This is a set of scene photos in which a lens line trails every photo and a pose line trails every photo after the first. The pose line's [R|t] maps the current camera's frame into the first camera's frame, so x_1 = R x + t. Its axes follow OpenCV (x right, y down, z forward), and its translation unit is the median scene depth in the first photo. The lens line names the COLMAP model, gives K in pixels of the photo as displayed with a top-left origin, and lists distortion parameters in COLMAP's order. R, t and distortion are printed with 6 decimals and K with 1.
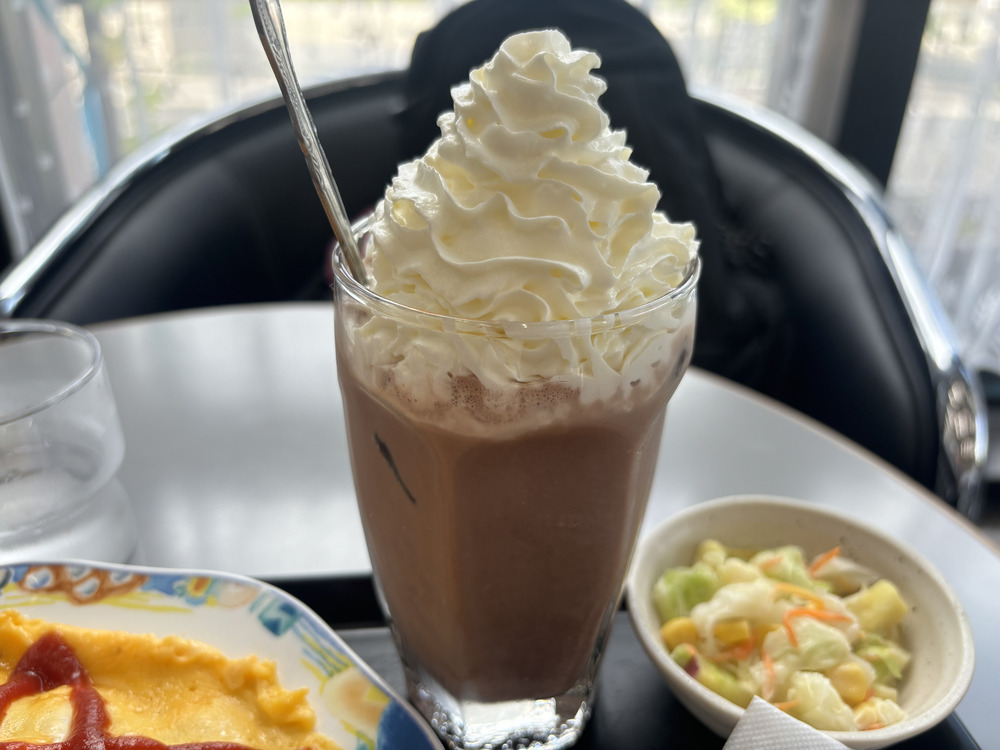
lens RADIAL K [[747.6, 0, 497.3], [0, 747.6, 368.1], [0, 0, 1]] dist [0.067032, -0.088101]
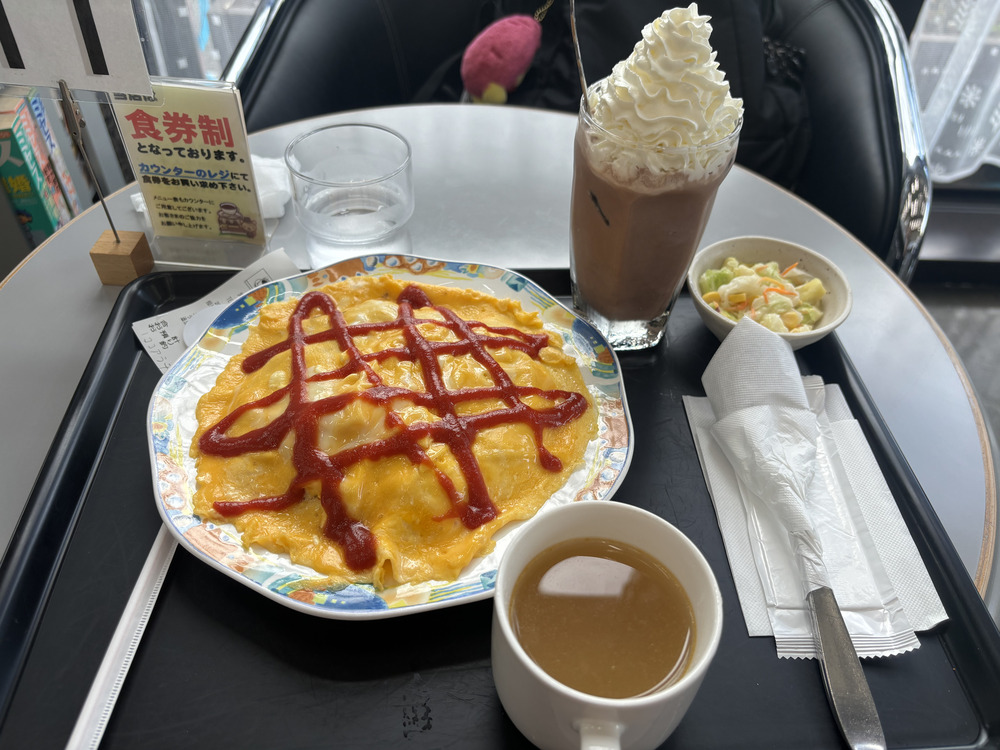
lens RADIAL K [[747.6, 0, 497.3], [0, 747.6, 368.1], [0, 0, 1]] dist [0.067032, -0.088101]
pose [[0.998759, 0.044924, -0.021503, -0.300972], [-0.036991, 0.958194, 0.283717, -0.028702], [0.033350, -0.282570, 0.958667, -1.082871]]
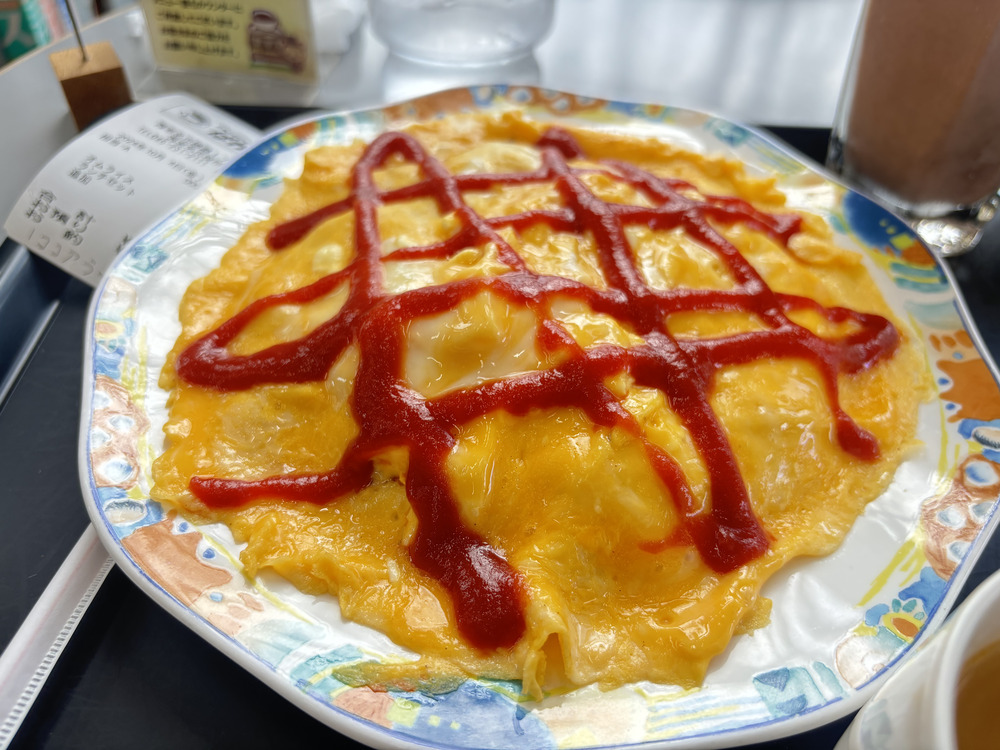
lens RADIAL K [[747.6, 0, 497.3], [0, 747.6, 368.1], [0, 0, 1]] dist [0.067032, -0.088101]
pose [[0.991955, 0.102379, -0.074453, -0.559448], [-0.073123, 0.943510, 0.323174, 0.334614], [0.103333, -0.315130, 0.943406, -0.322363]]
